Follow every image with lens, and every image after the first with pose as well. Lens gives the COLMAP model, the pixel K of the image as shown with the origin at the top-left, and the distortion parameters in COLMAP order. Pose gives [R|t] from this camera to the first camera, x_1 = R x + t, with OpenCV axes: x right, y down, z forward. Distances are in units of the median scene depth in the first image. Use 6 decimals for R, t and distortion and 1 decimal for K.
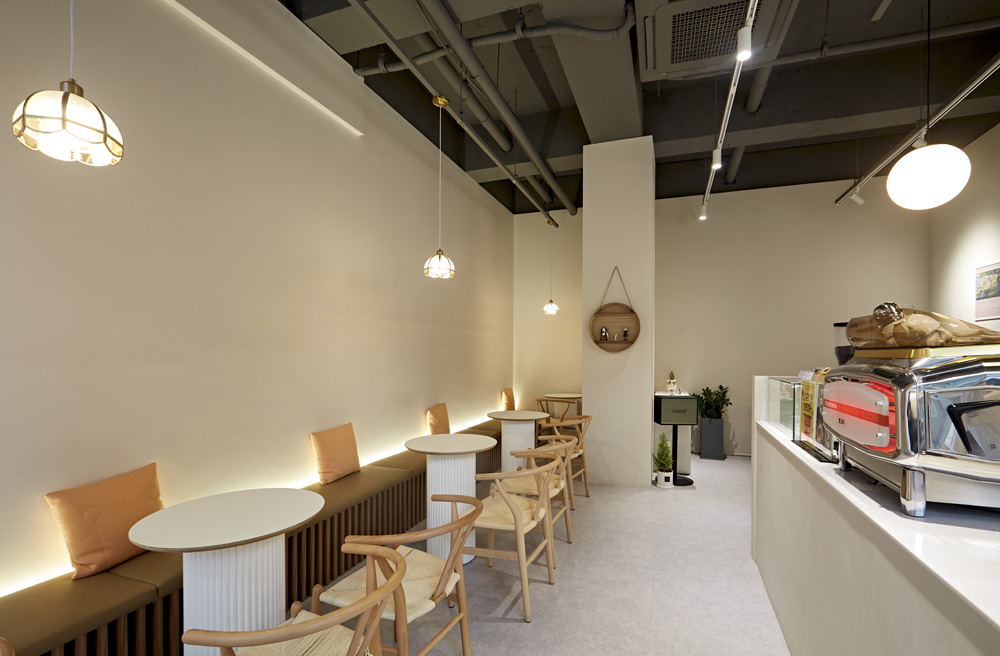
lens RADIAL K [[449.9, 0, 517.4], [0, 449.9, 356.0], [0, 0, 1]] dist [0.000076, -0.000159]
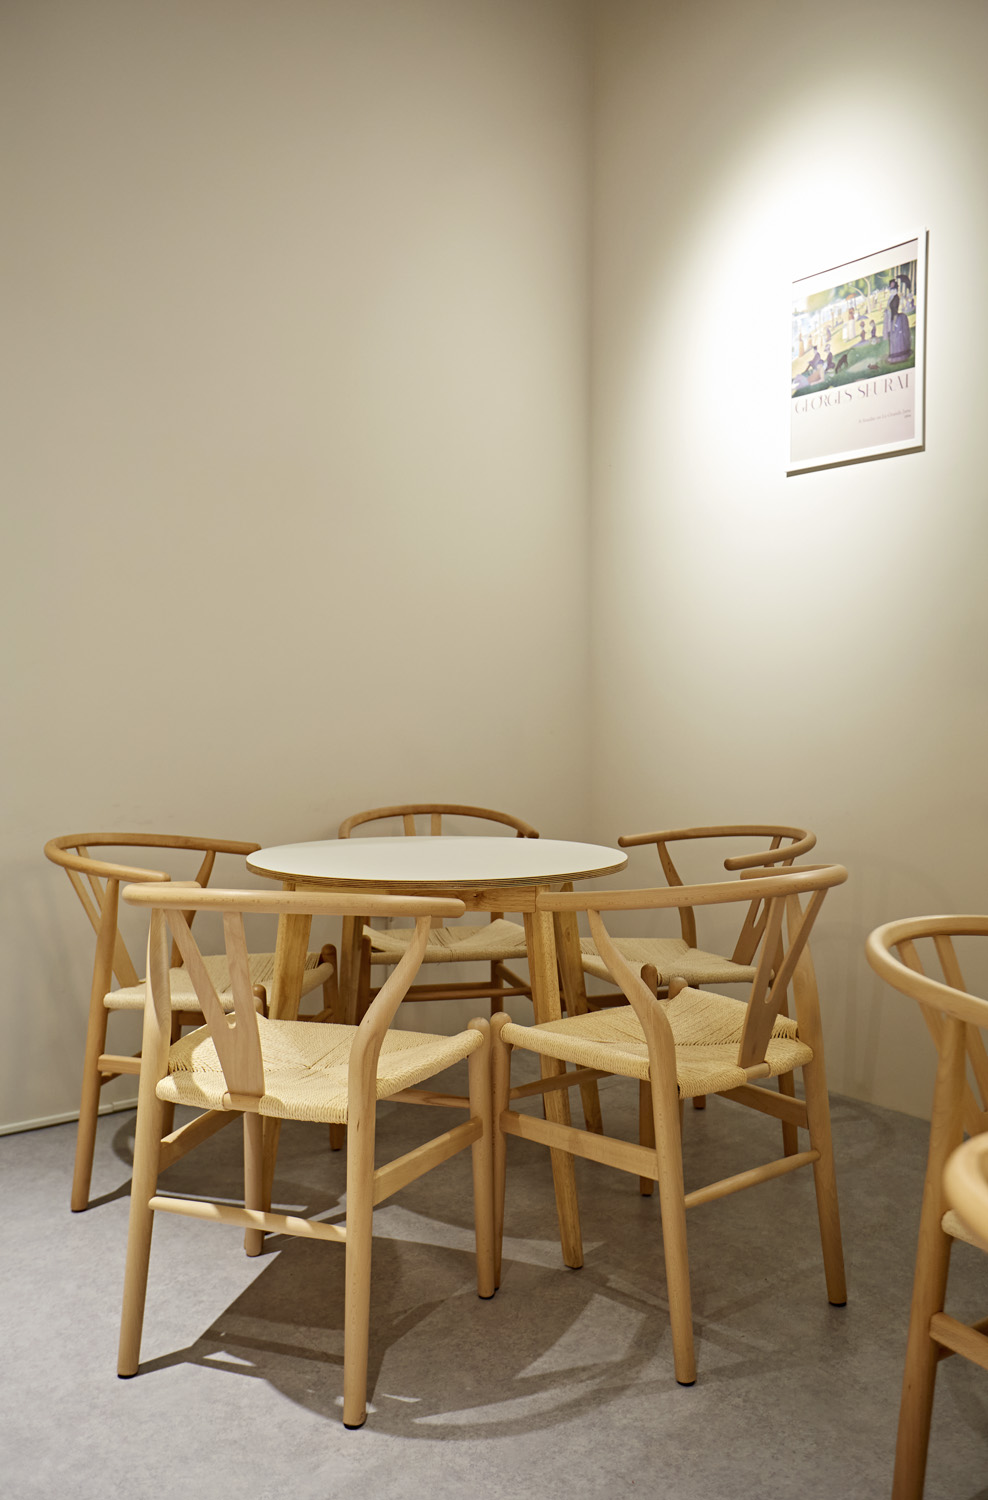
lens RADIAL K [[1223.4, 0, 494.0], [0, 1223.4, 750.0], [0, 0, 1]] dist [-0.005587, 0.066348]
pose [[0.560752, -0.029663, 0.827452, 0.289174], [0.006116, 0.999479, 0.031685, 0.067142], [-0.827961, -0.012707, 0.560641, 0.726708]]
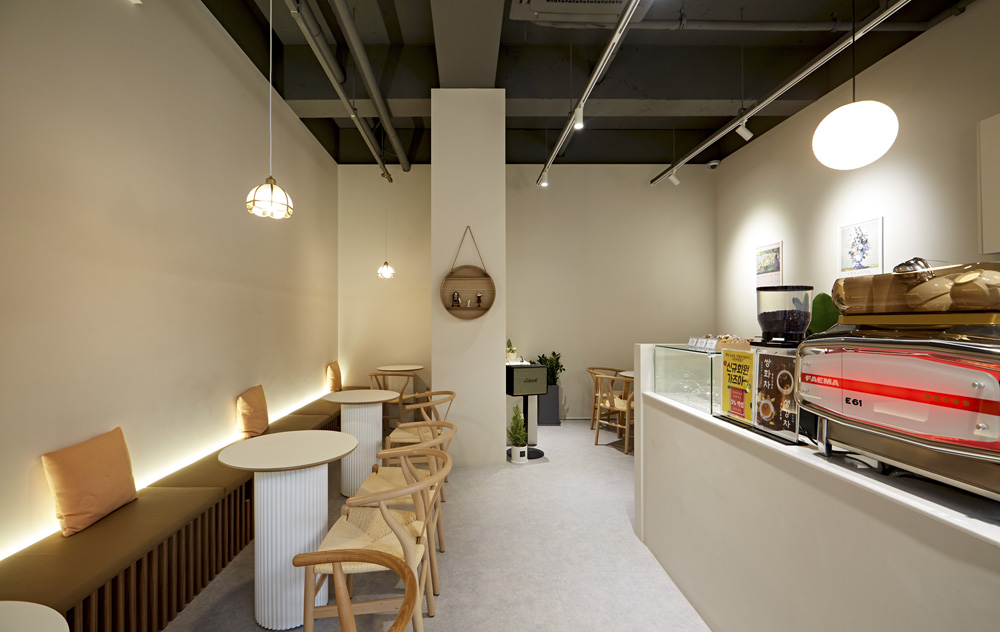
lens RADIAL K [[437.0, 0, 471.4], [0, 437.0, 319.7], [0, 0, 1]] dist [-0.000801, -0.000195]
pose [[0.943558, -0.004001, 0.331184, -0.070409], [0.007240, 0.999937, -0.008549, -0.000894], [-0.331129, 0.010465, 0.943528, 0.165167]]
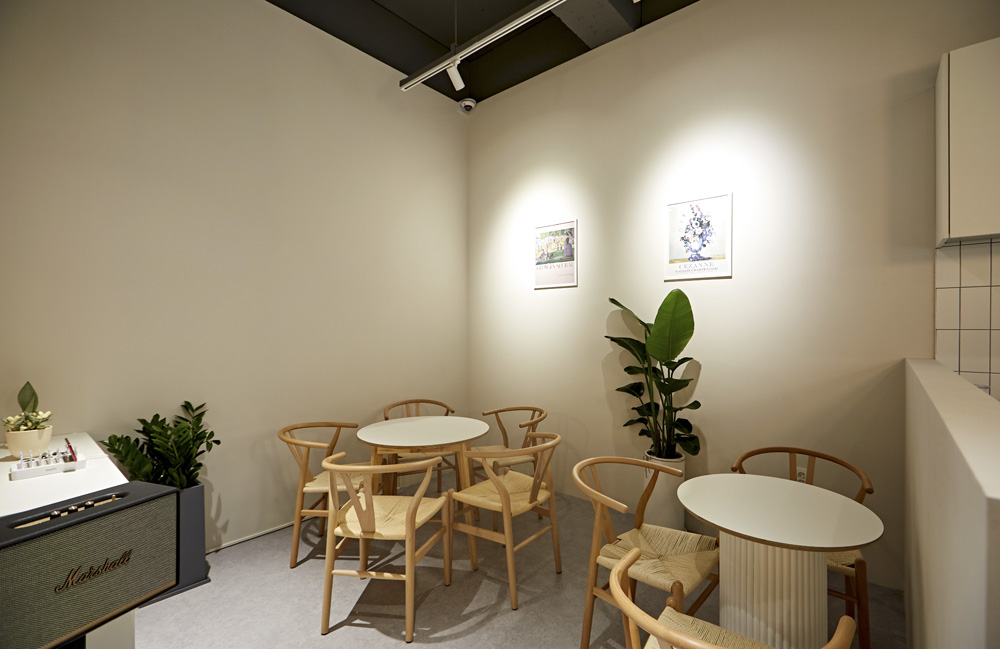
lens RADIAL K [[436.6, 0, 520.9], [0, 436.6, 329.9], [0, 0, 1]] dist [-0.003726, -0.000135]
pose [[0.355436, -0.008871, 0.934658, 0.232809], [0.007567, 0.999950, 0.006613, -0.005904], [-0.934670, 0.004722, 0.355485, 0.731308]]
